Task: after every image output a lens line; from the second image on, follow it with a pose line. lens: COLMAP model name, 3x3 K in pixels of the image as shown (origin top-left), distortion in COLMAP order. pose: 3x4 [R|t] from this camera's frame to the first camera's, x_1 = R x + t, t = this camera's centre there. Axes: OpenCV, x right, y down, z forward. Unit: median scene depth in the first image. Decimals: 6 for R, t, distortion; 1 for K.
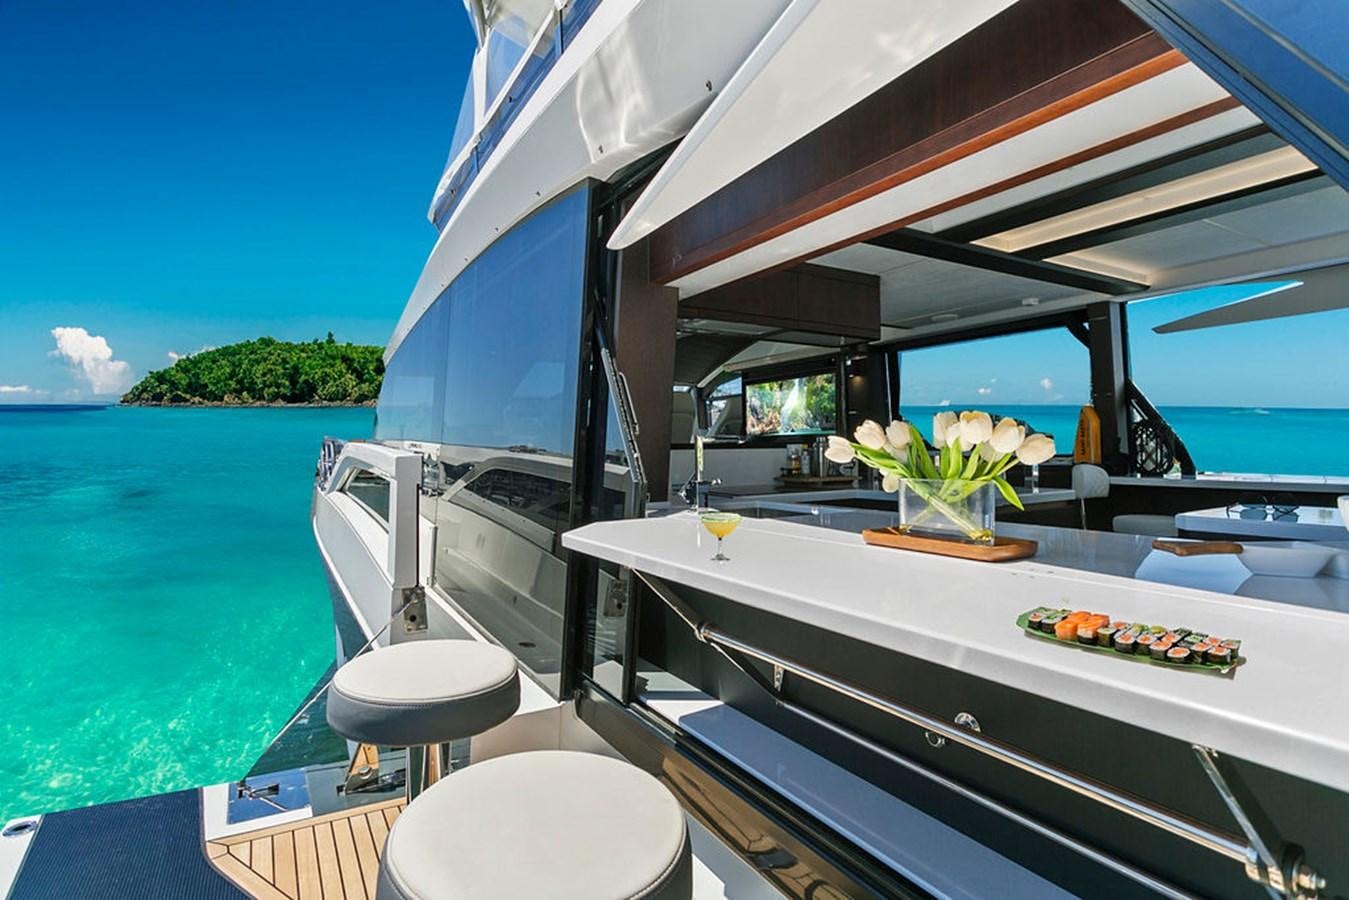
lens RADIAL K [[680.2, 0, 681.9], [0, 680.2, 458.8], [0, 0, 1]] dist [0.004853, -0.000578]
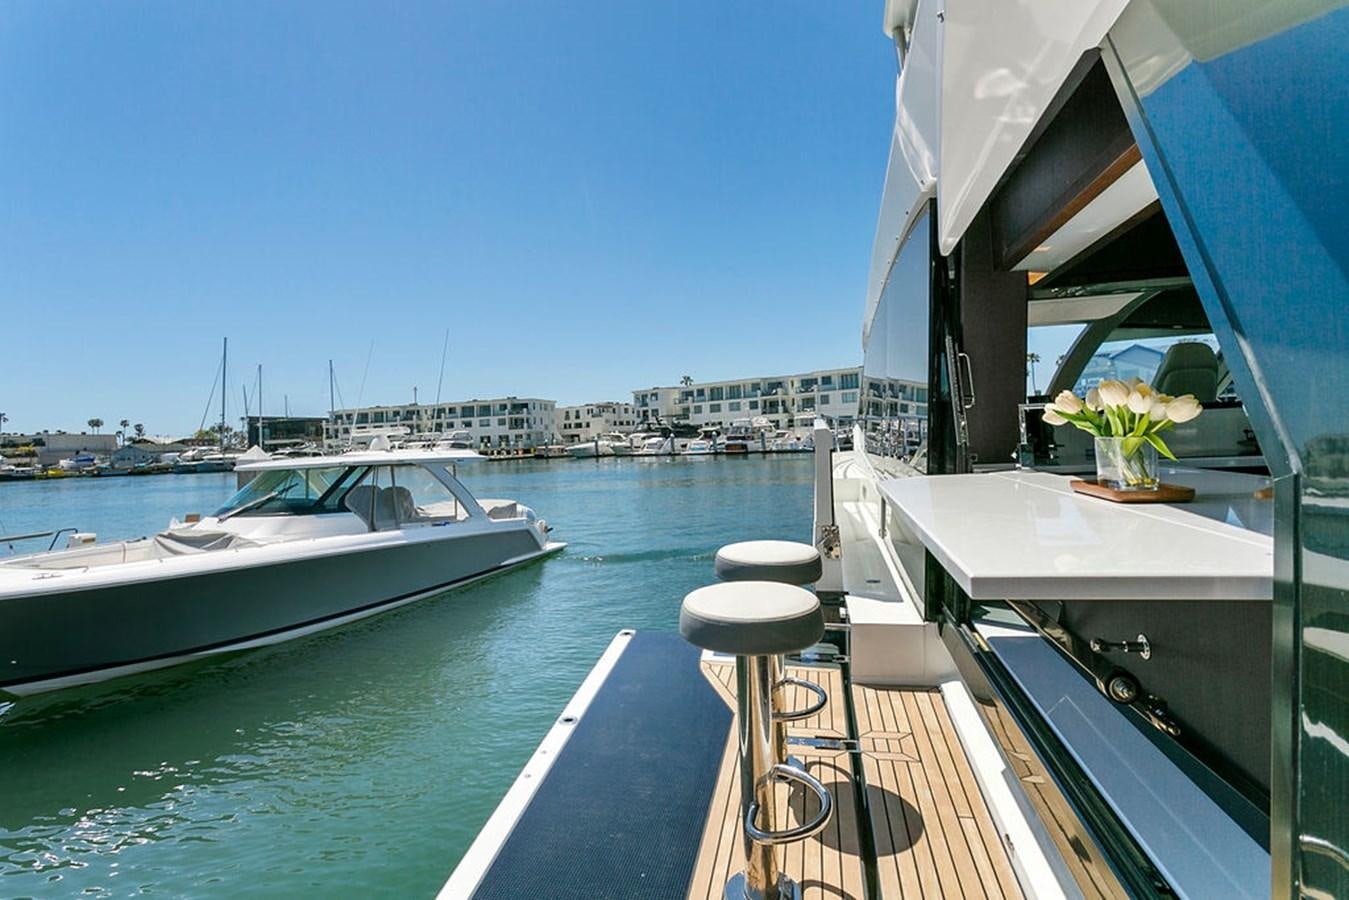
lens RADIAL K [[692.0, 0, 656.5], [0, 692.0, 449.9], [0, 0, 1]] dist [-0.036814, 0.025887]
pose [[0.709034, -0.018593, -0.704929, 0.441569], [0.039854, 0.999111, 0.013733, 0.003112], [0.704047, -0.037832, 0.709145, -0.280335]]
